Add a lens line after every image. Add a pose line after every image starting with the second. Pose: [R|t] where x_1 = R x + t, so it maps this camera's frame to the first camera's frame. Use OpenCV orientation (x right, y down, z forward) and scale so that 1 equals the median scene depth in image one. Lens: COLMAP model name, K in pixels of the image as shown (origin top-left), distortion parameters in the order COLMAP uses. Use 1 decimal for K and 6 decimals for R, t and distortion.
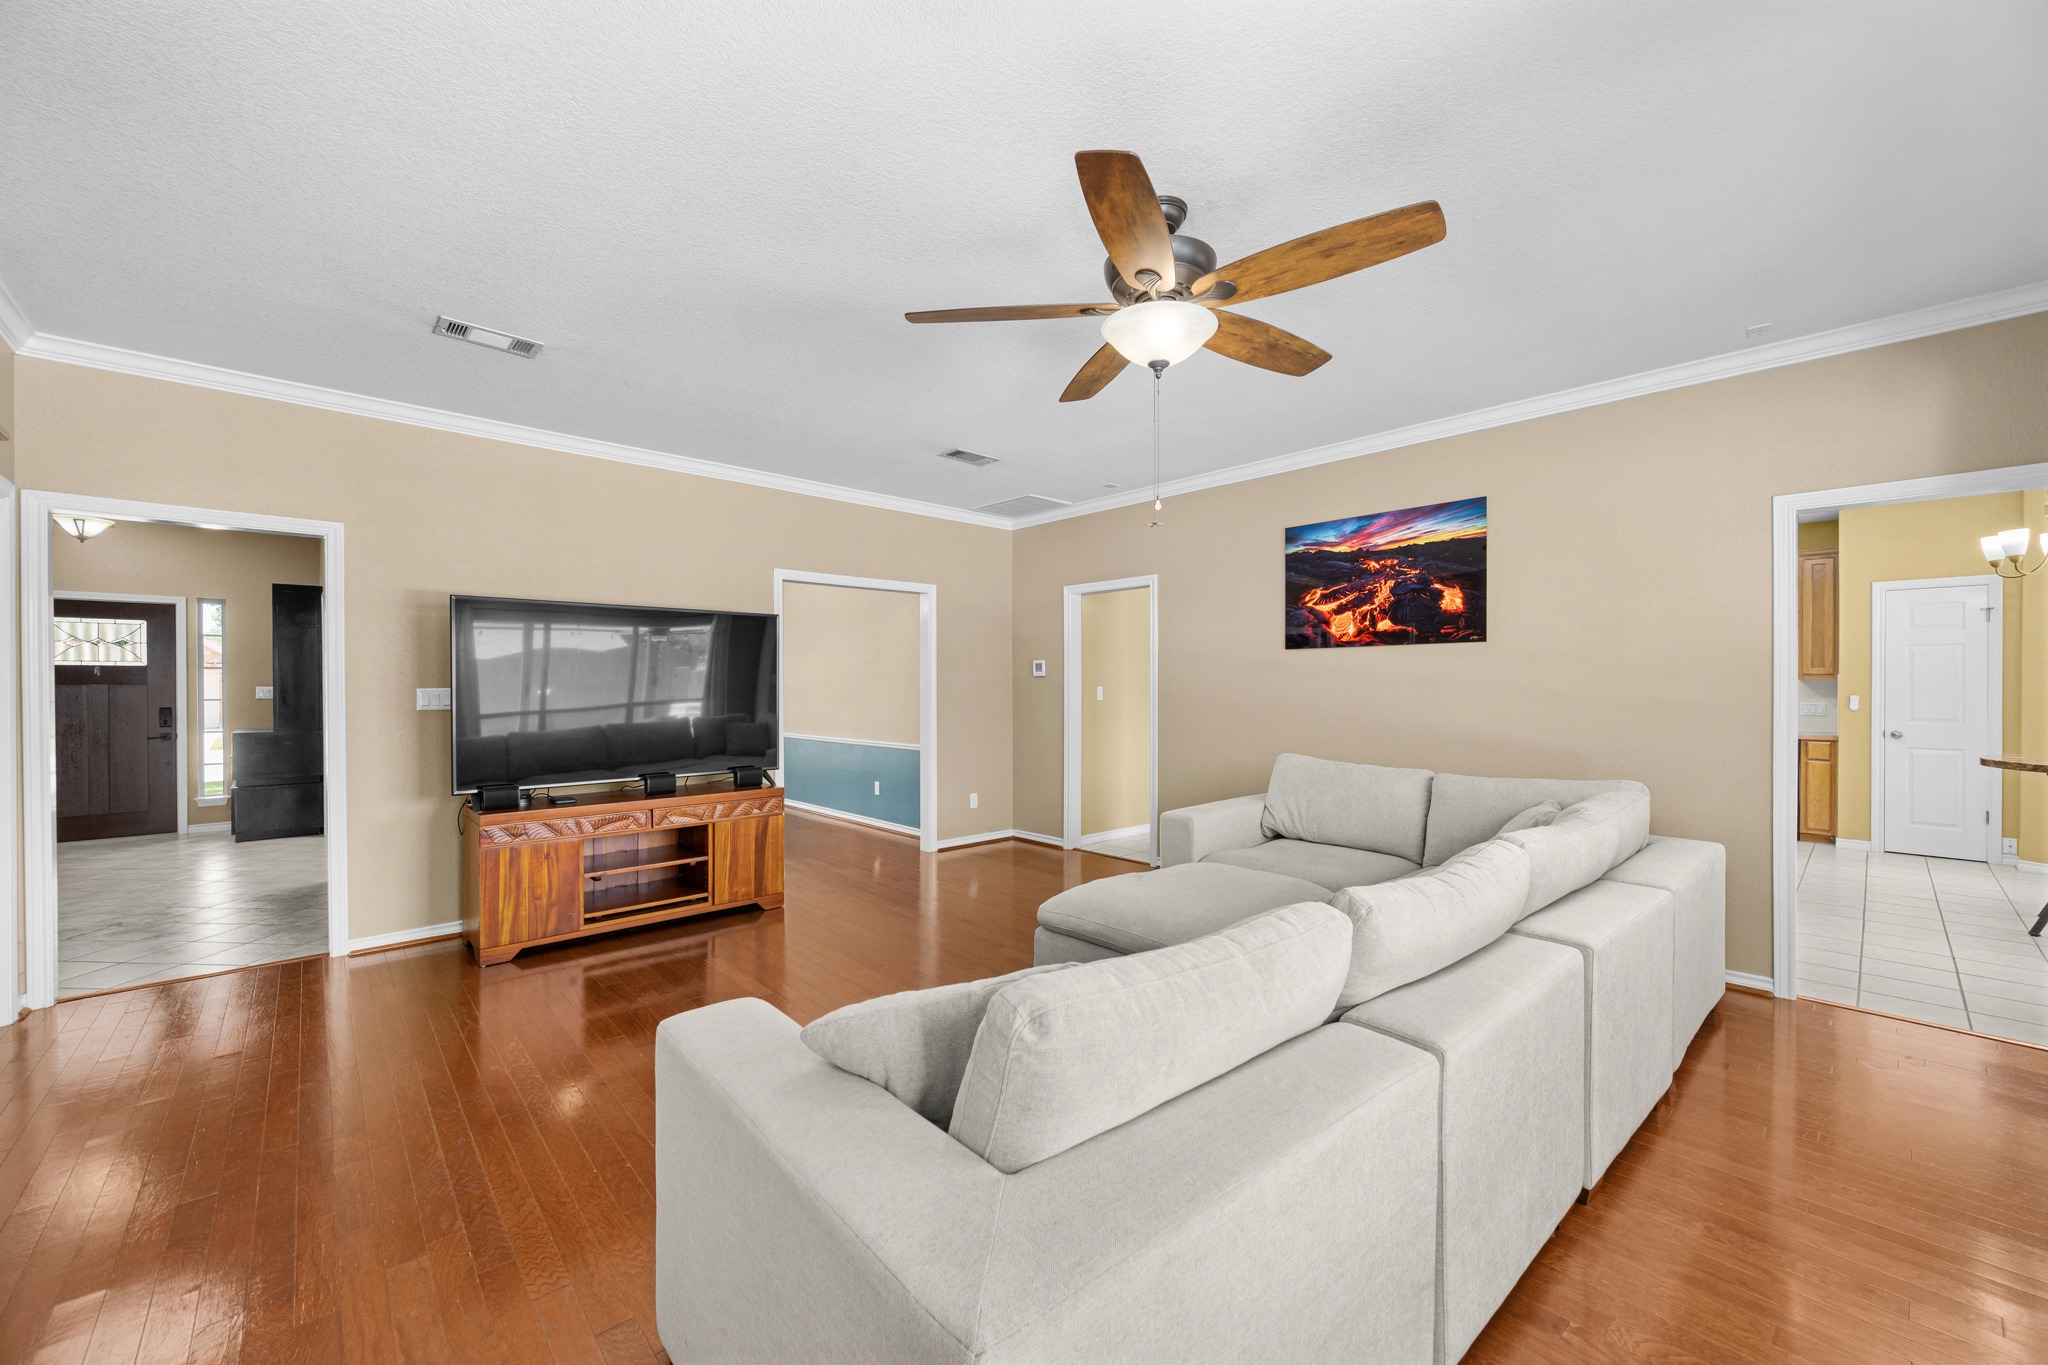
lens RADIAL K [[797.8, 0, 1019.7], [0, 797.8, 695.1], [0, 0, 1]] dist [-0.001270, -0.000200]
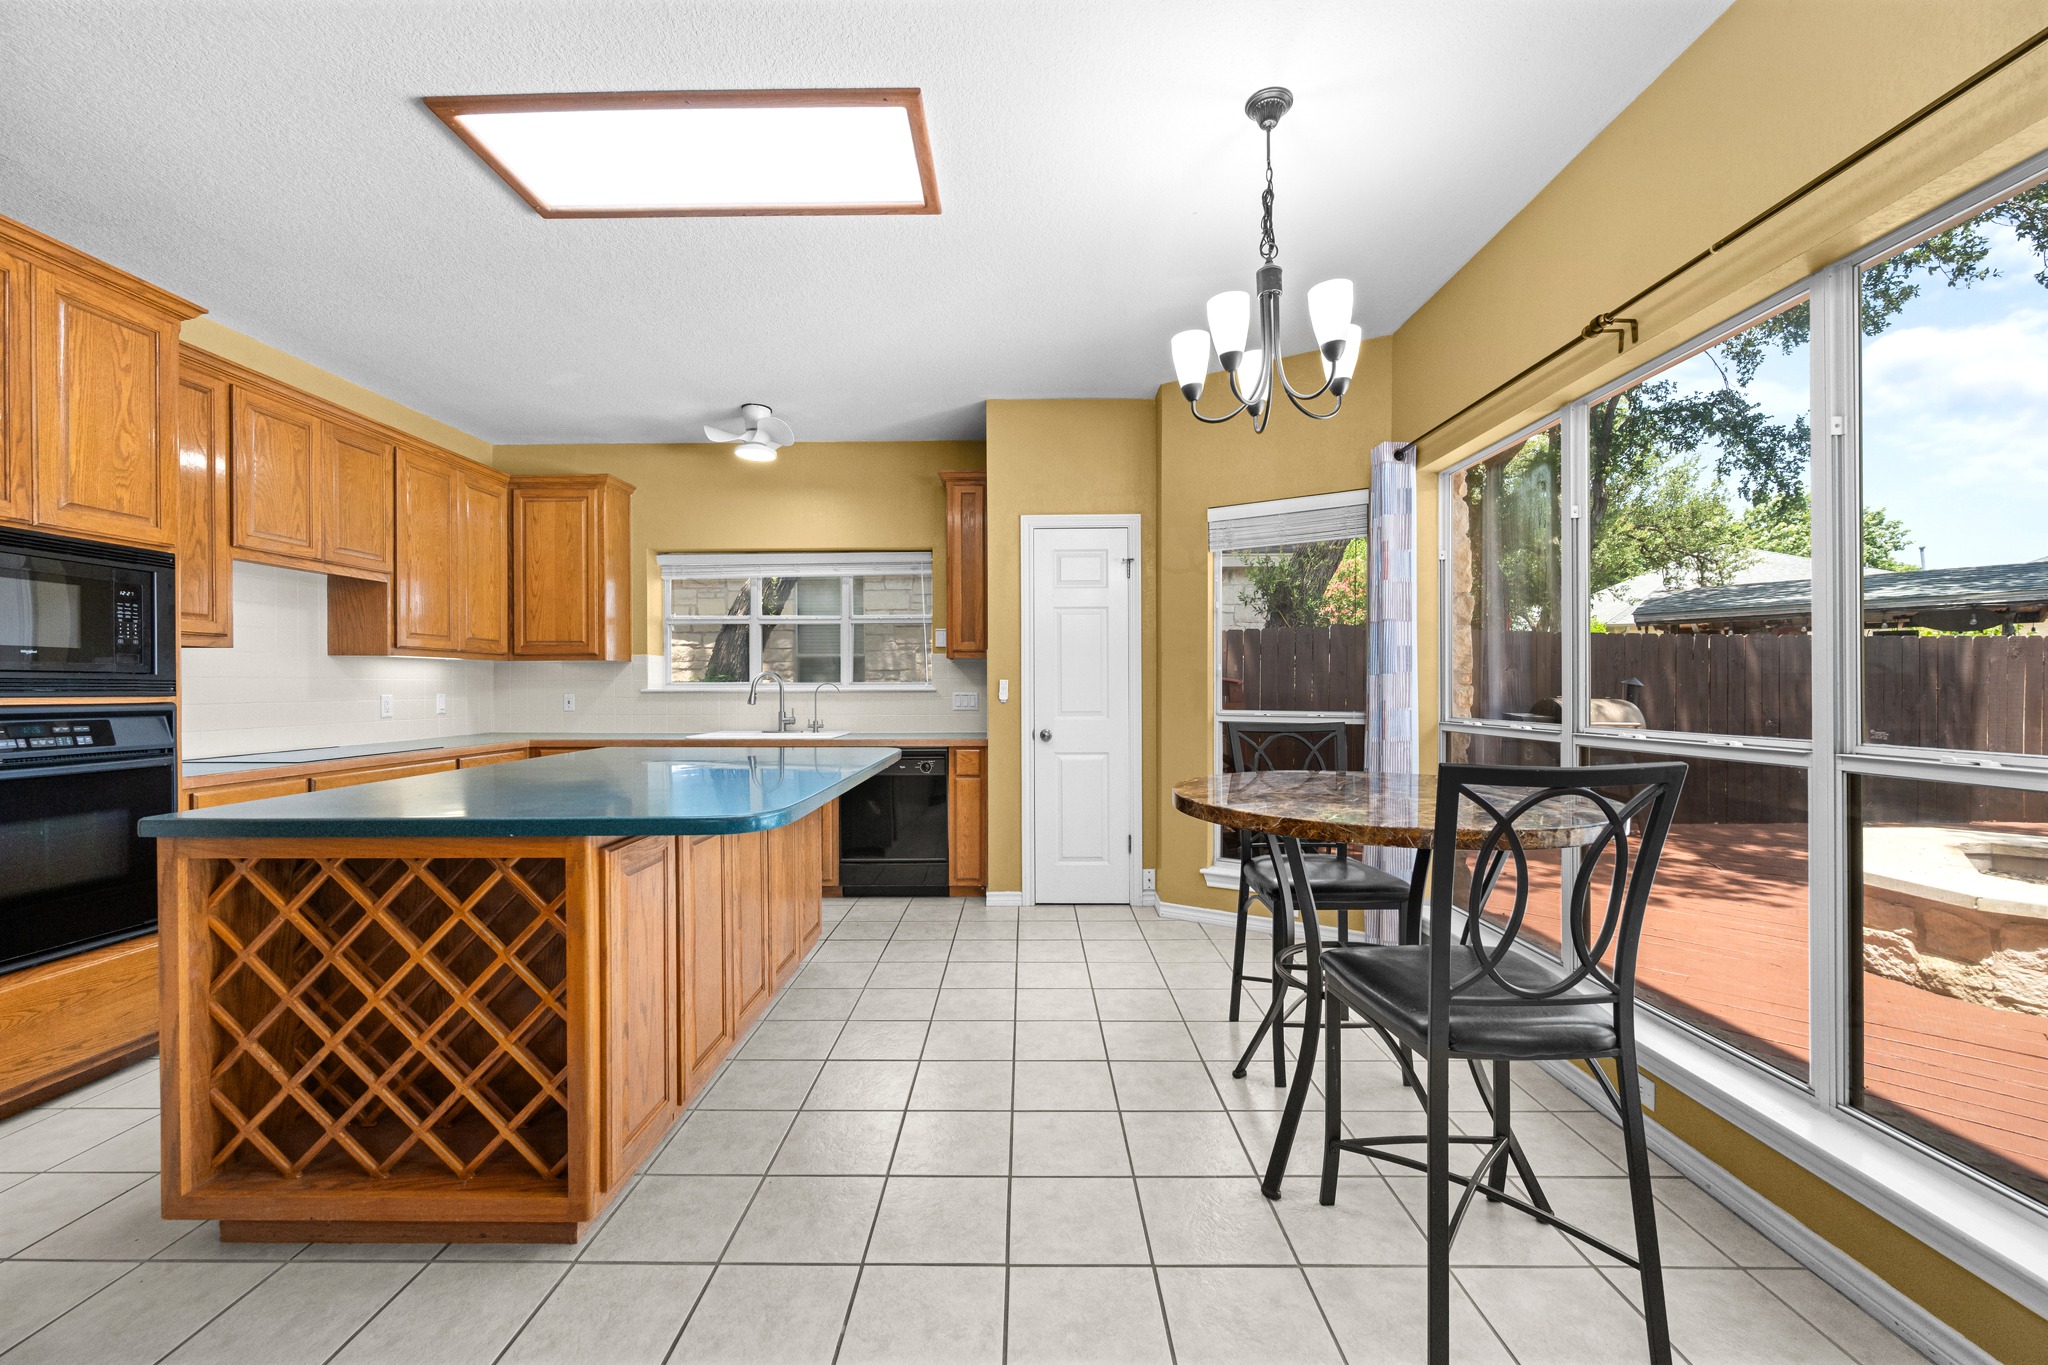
lens RADIAL K [[797.8, 0, 1023.0], [0, 797.8, 687.4], [0, 0, 1]] dist [-0.001270, -0.000200]
pose [[0.671477, -0.005594, 0.741005, 0.545951], [0.009085, 0.999958, -0.000684, 0.007542], [-0.740970, 0.007191, 0.671500, 0.522384]]
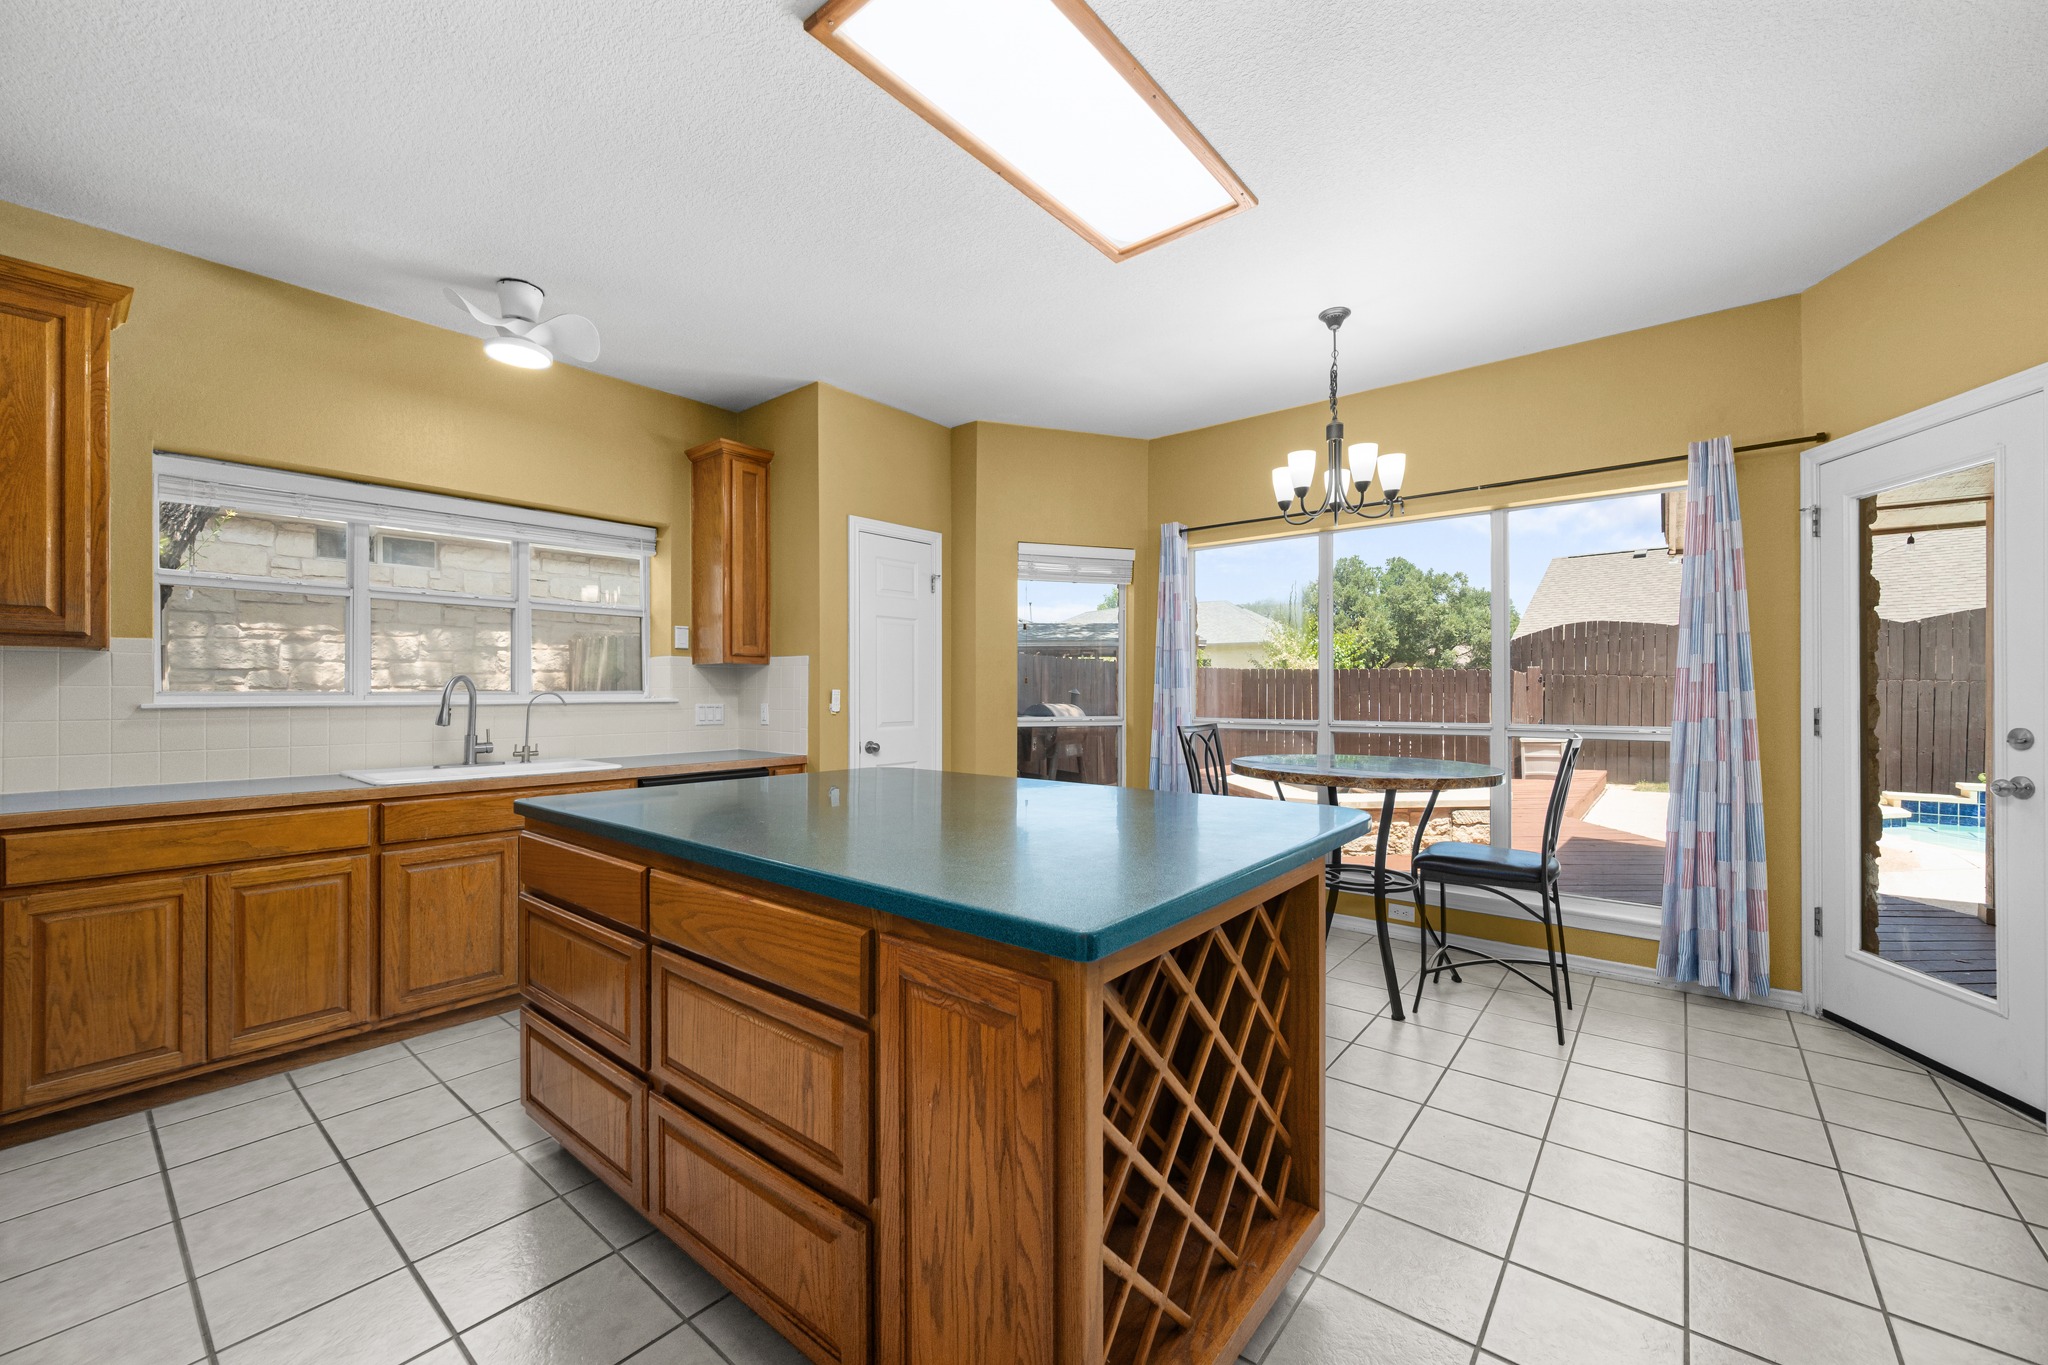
lens RADIAL K [[797.8, 0, 1027.0], [0, 797.8, 680.8], [0, 0, 1]] dist [-0.001270, -0.000200]
pose [[-0.142116, 0.011542, 0.989783, 0.399726], [0.007594, 0.999915, -0.010570, 0.001349], [-0.989821, 0.006014, -0.142191, 0.926963]]
